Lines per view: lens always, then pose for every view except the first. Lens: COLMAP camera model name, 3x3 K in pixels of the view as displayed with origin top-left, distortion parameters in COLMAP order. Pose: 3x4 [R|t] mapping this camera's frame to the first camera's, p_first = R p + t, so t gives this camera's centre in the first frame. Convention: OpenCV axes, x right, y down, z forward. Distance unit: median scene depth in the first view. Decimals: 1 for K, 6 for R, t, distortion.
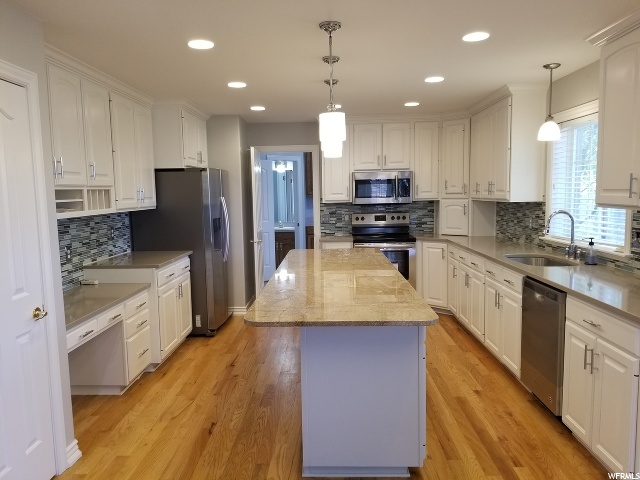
lens RADIAL K [[487.5, 0, 306.9], [0, 487.5, 238.5], [0, 0, 1]] dist [0.005763, 0.001521]
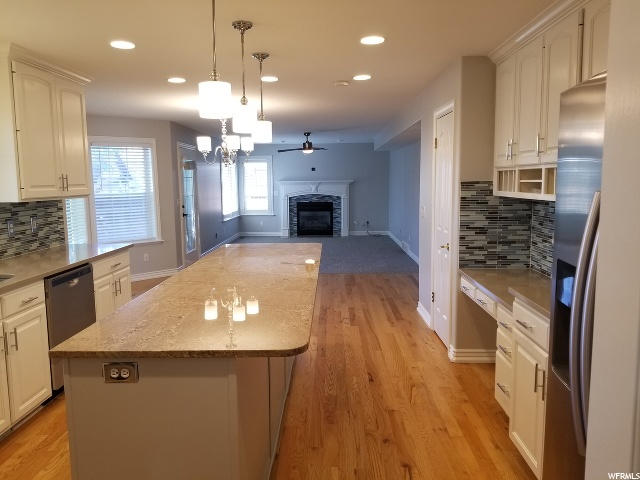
lens RADIAL K [[487.5, 0, 306.9], [0, 487.5, 238.5], [0, 0, 1]] dist [0.005763, 0.001521]
pose [[-0.999507, 0.030271, 0.008352, -0.055935], [0.031357, 0.976366, 0.213836, -0.182254], [-0.001682, 0.213992, -0.976834, 1.922093]]
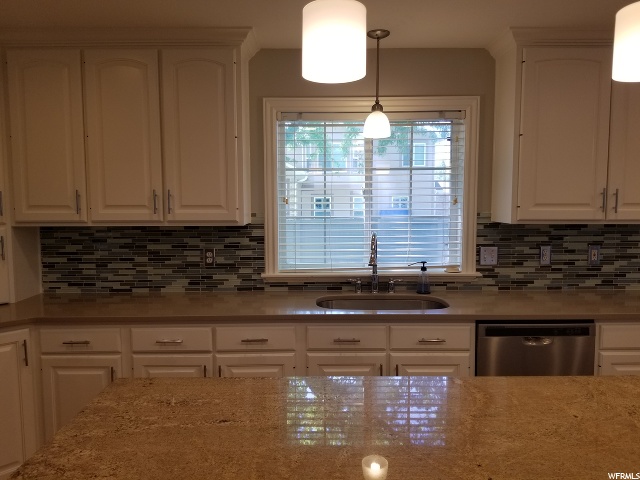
lens RADIAL K [[487.5, 0, 306.9], [0, 487.5, 238.5], [0, 0, 1]] dist [0.005763, 0.001521]
pose [[-0.043476, -0.061023, 0.997189, -0.253395], [0.099730, 0.992882, 0.065107, -0.122957], [-0.994064, 0.102281, -0.037081, 1.310215]]
